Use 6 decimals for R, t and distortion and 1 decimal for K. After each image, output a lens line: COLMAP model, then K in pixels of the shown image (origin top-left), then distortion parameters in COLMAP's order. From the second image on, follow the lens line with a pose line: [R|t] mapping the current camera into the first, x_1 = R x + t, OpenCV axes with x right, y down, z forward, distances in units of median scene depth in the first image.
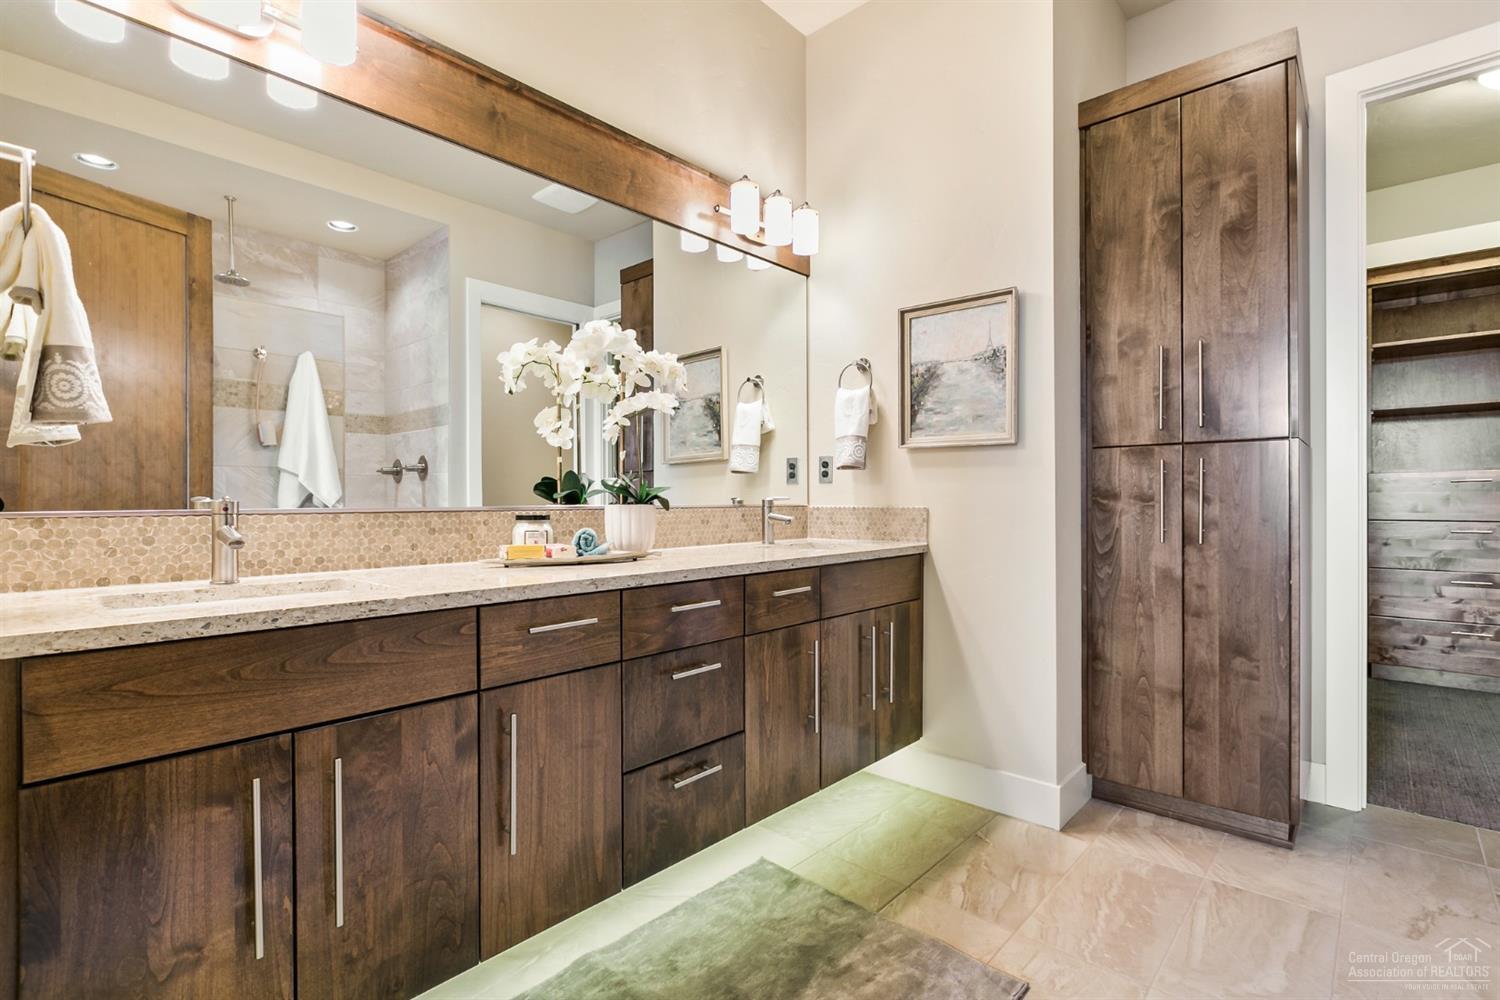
lens RADIAL K [[720.3, 0, 749.5], [0, 720.3, 498.2], [0, 0, 1]] dist [-0.000133, 0.000233]
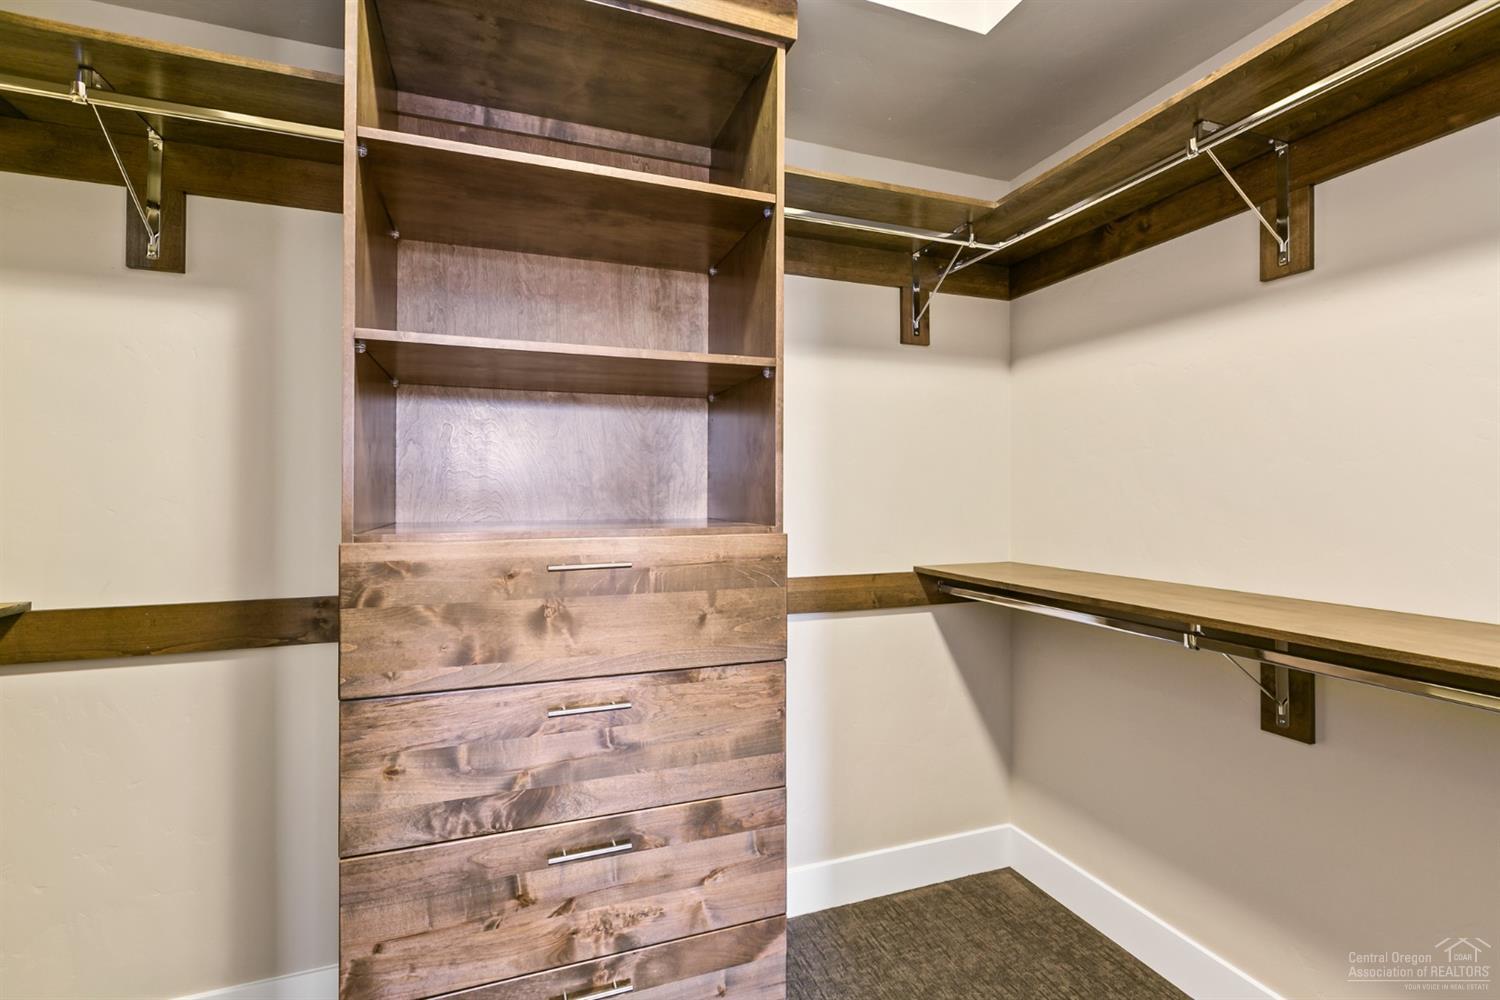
lens RADIAL K [[672.8, 0, 748.8], [0, 672.8, 495.0], [0, 0, 1]] dist [-0.001226, -0.000375]
pose [[0.477901, -0.000834, 0.878413, 0.732396], [-0.000015, 1.000000, 0.000958, -0.059021], [-0.878414, -0.000471, 0.477901, 0.756791]]
